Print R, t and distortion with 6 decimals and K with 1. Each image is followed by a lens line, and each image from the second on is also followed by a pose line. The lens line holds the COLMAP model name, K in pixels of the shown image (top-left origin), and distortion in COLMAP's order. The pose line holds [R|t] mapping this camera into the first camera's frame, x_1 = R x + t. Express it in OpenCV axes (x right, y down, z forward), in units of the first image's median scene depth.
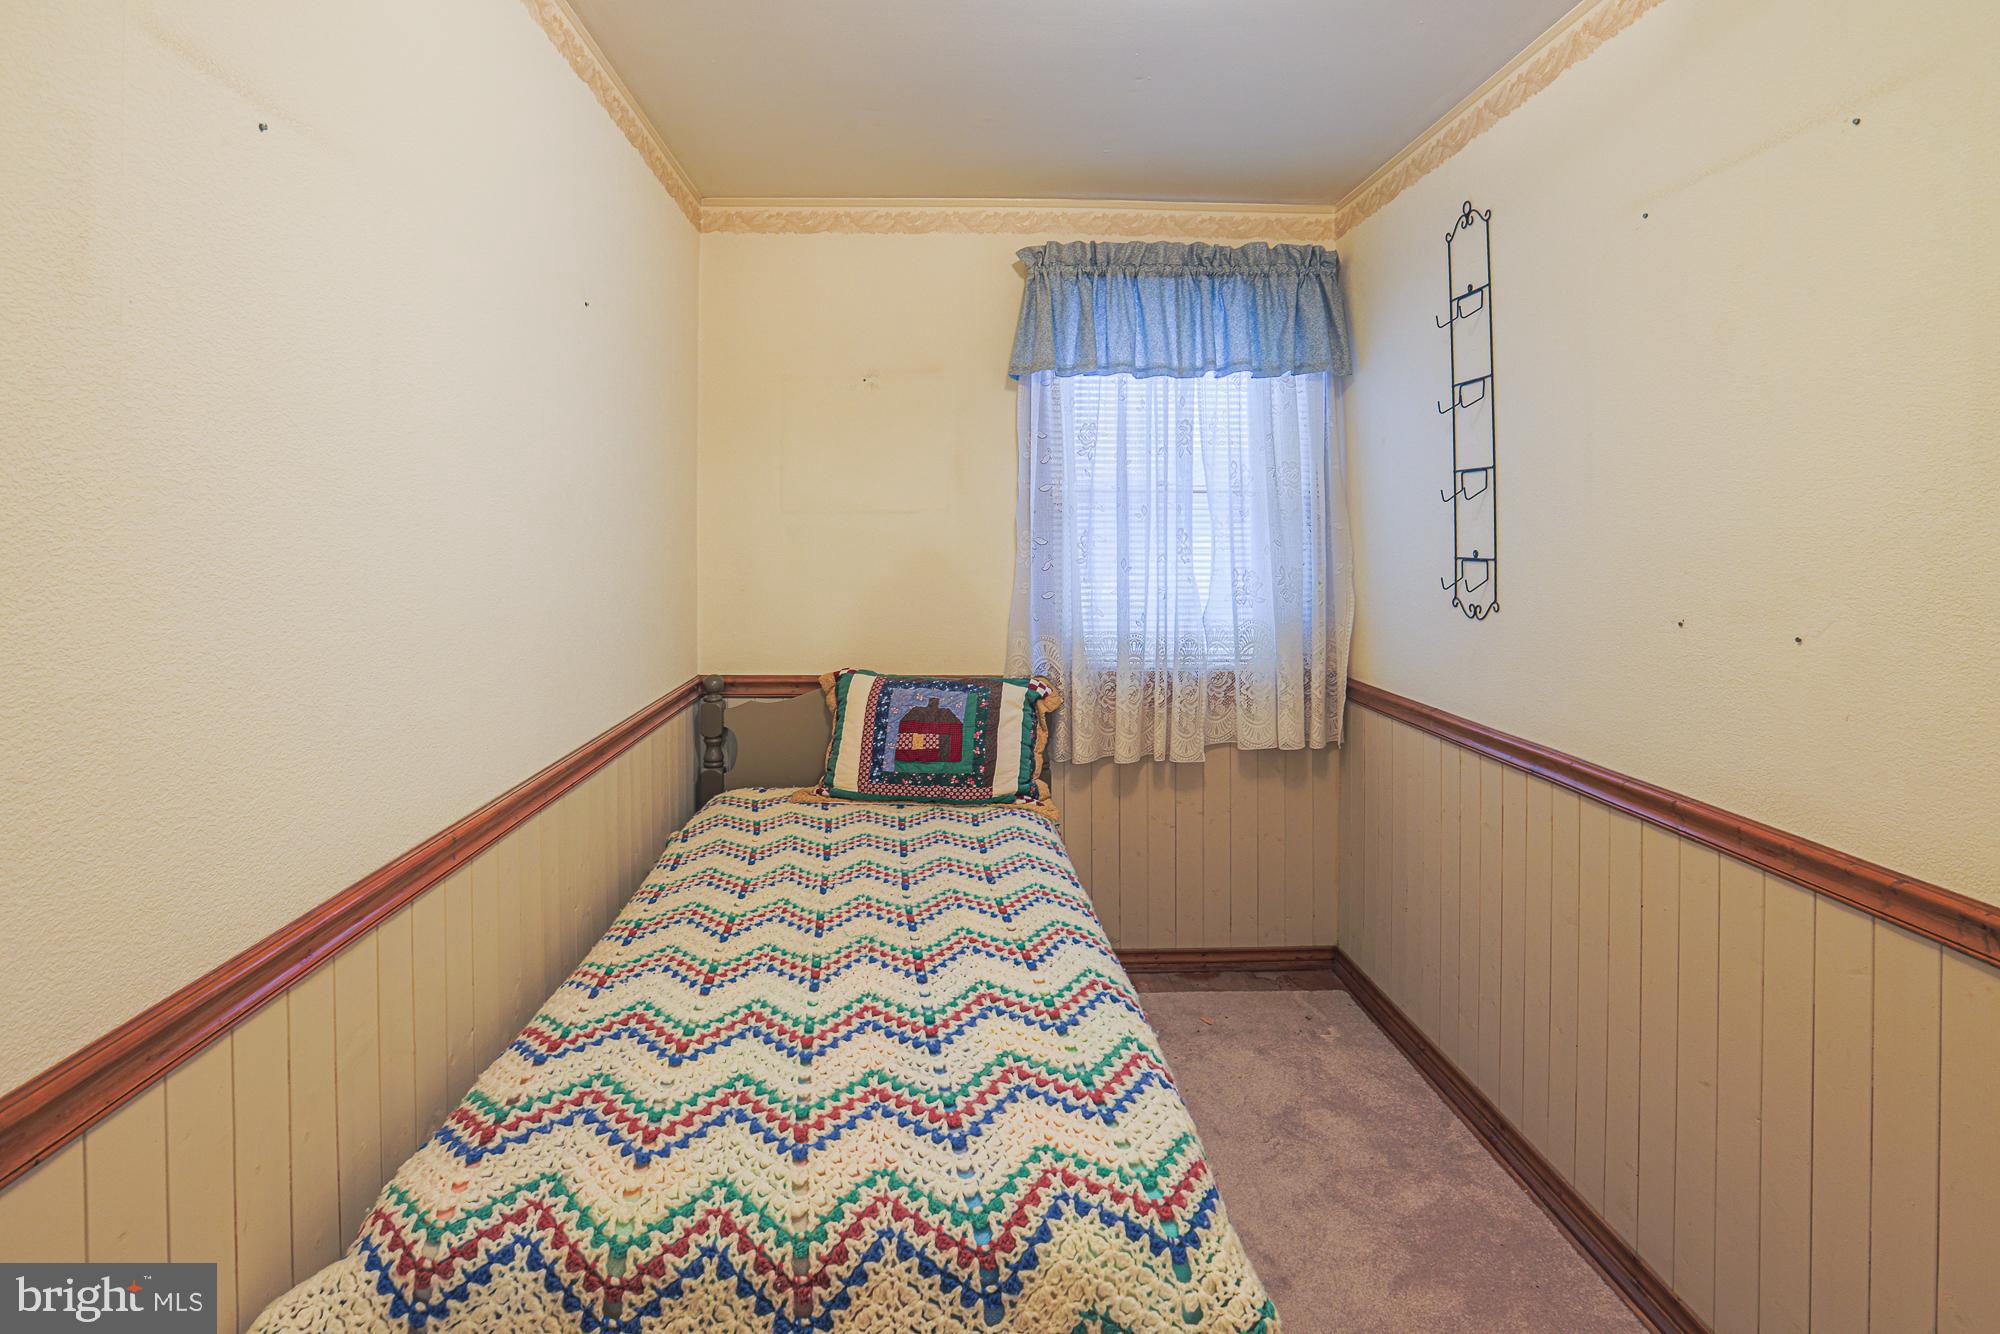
lens RADIAL K [[951.7, 0, 942.4], [0, 951.7, 511.4], [0, 0, 1]] dist [-0.054676, 0.018940]
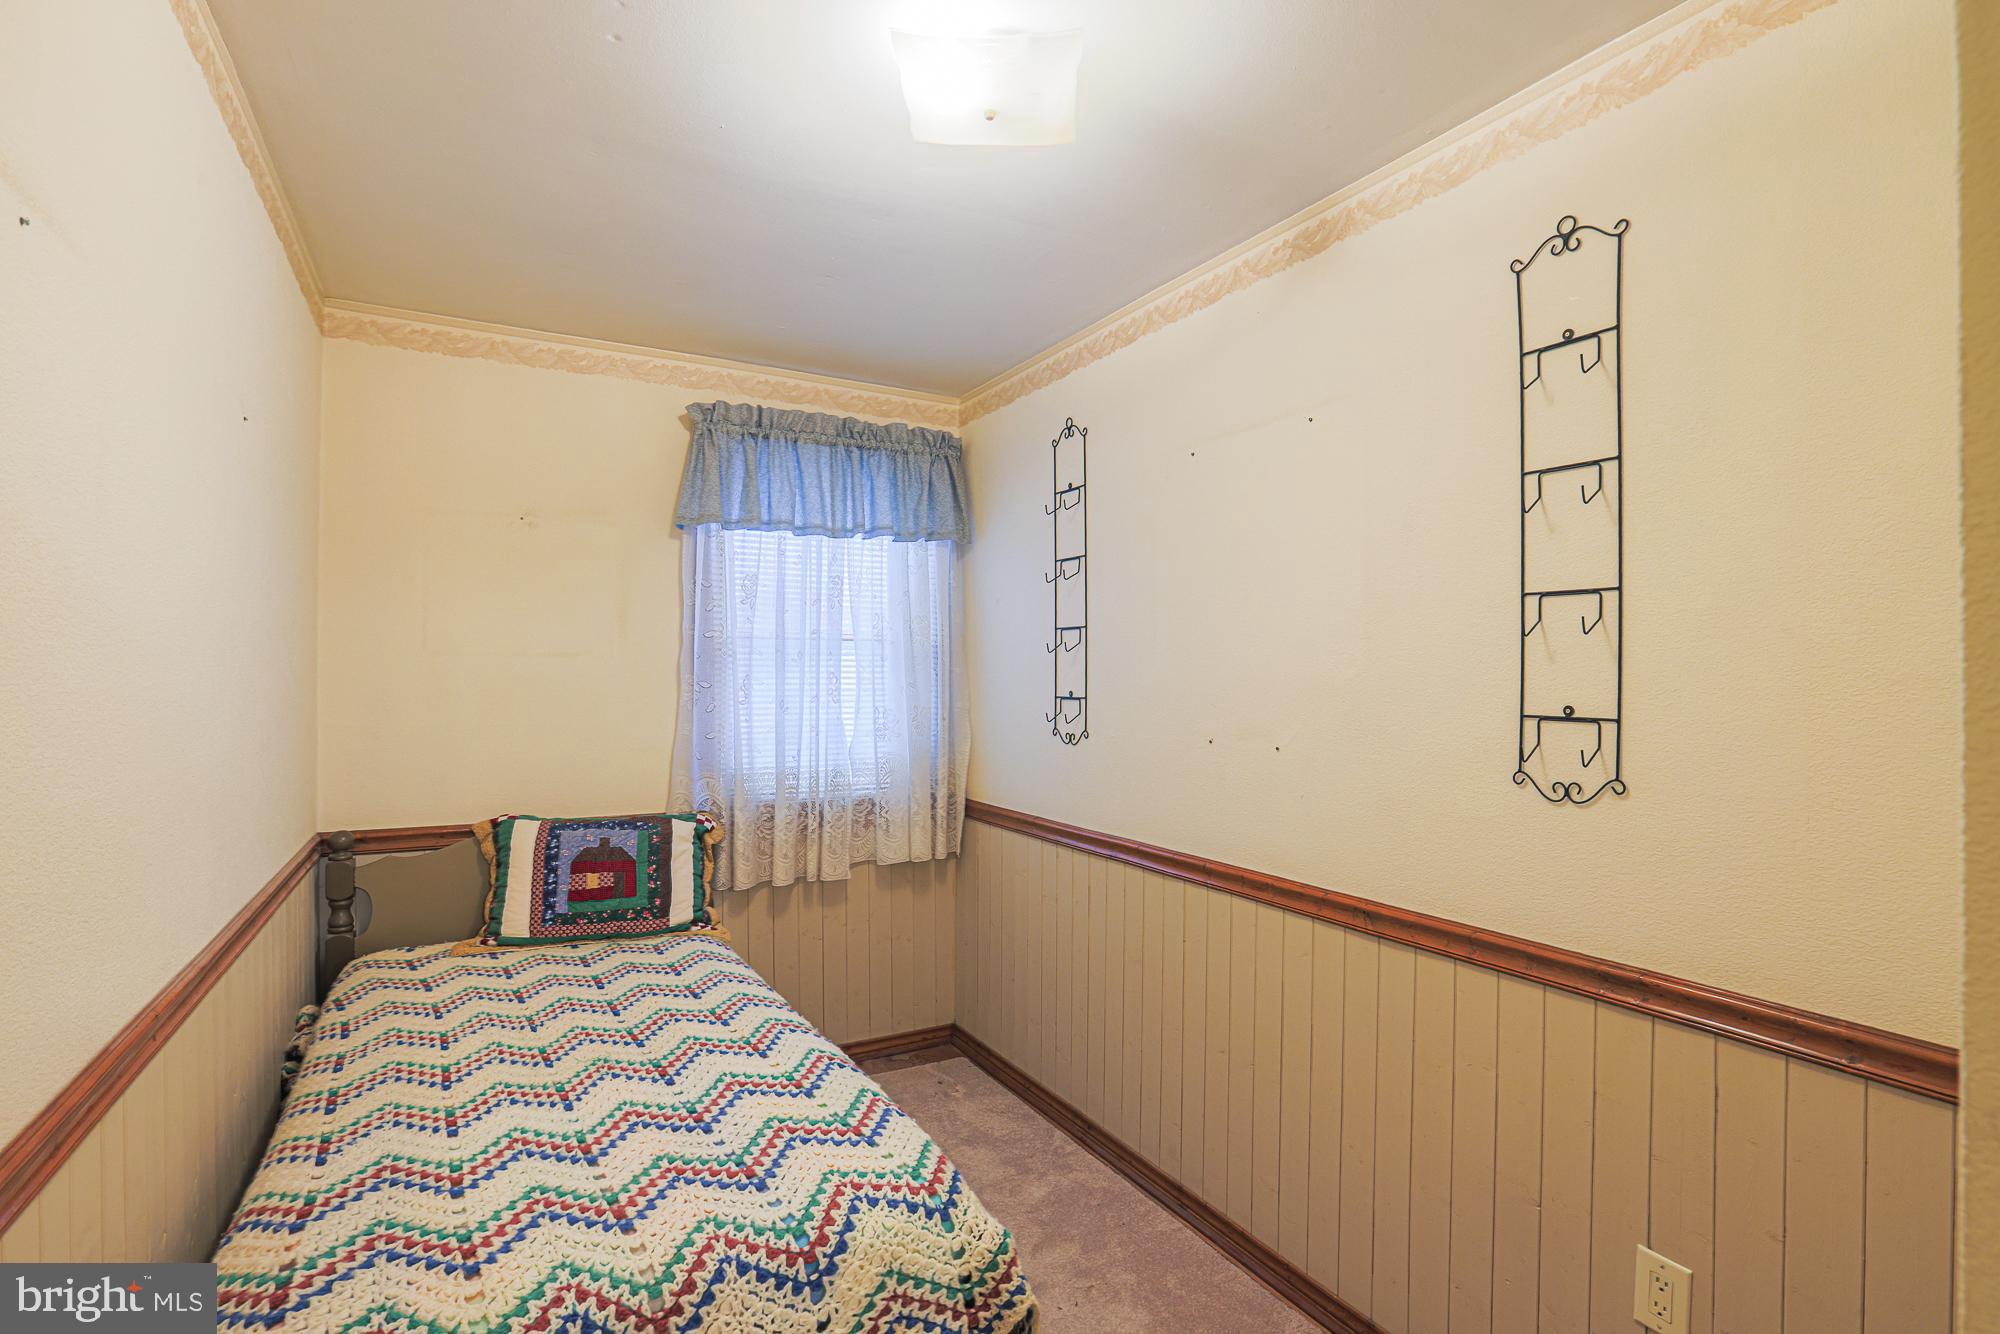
lens RADIAL K [[943.7, 0, 1000.0], [0, 943.7, 667.0], [0, 0, 1]] dist [-0.046983, 0.010757]
pose [[0.876673, 0.007220, 0.481032, -0.126760], [-0.015002, 0.999811, 0.012335, -0.005436], [-0.480853, -0.018030, 0.876616, -0.081974]]
